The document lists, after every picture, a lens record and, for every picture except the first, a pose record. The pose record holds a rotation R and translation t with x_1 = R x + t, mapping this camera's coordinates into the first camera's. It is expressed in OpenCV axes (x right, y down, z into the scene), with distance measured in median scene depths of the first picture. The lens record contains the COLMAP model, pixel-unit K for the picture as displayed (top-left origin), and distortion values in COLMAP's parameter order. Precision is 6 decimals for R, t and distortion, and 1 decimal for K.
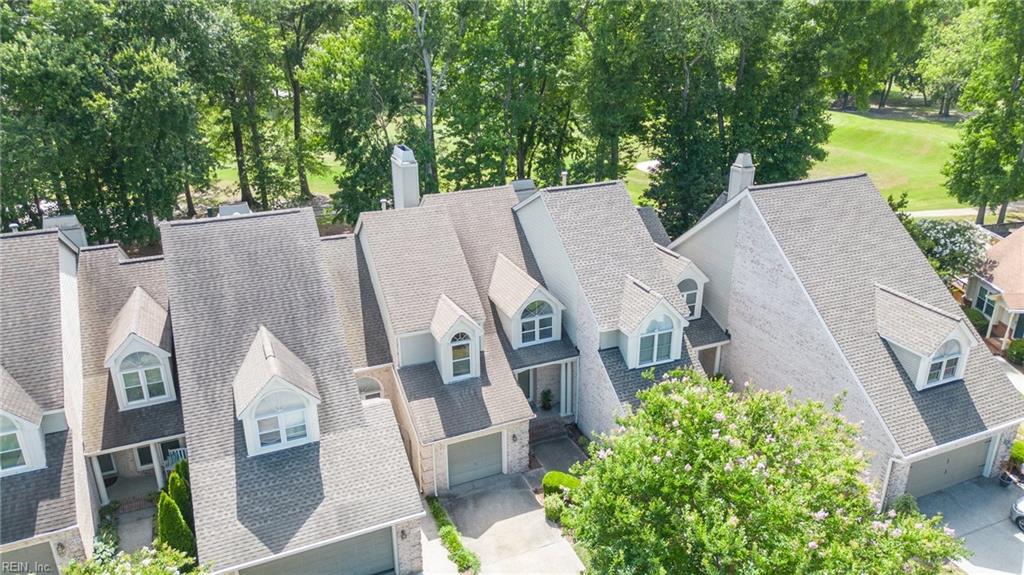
lens RADIAL K [[731.2, 0, 512.0], [0, 731.2, 287.5], [0, 0, 1]] dist [0.030398, -0.006141]
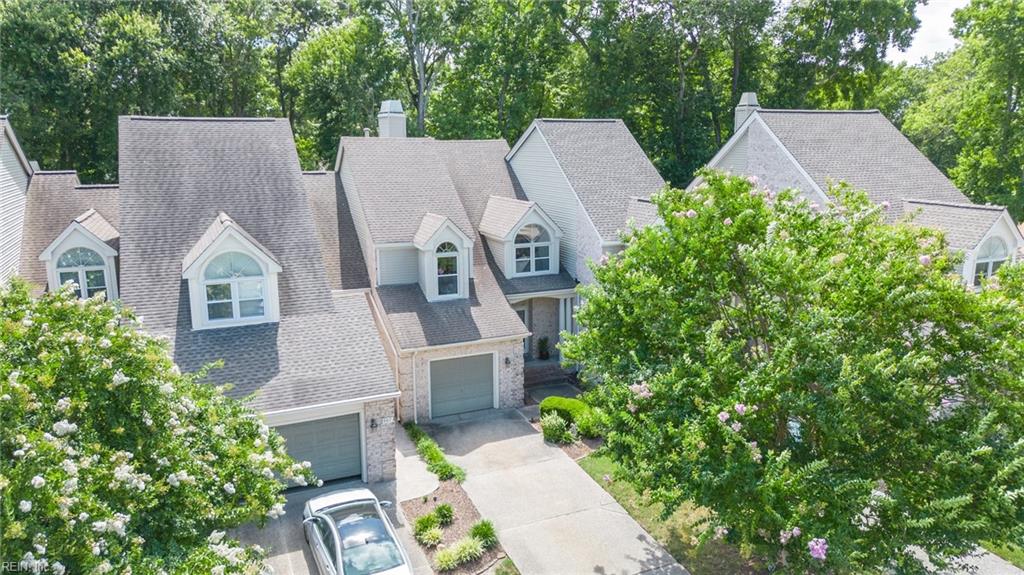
lens RADIAL K [[731.2, 0, 512.0], [0, 731.2, 287.5], [0, 0, 1]] dist [0.030398, -0.006141]
pose [[0.999972, -0.000245, 0.007477, 0.002361], [0.001594, 0.983499, -0.180905, 0.272465], [-0.007310, 0.180912, 0.983472, 0.126107]]
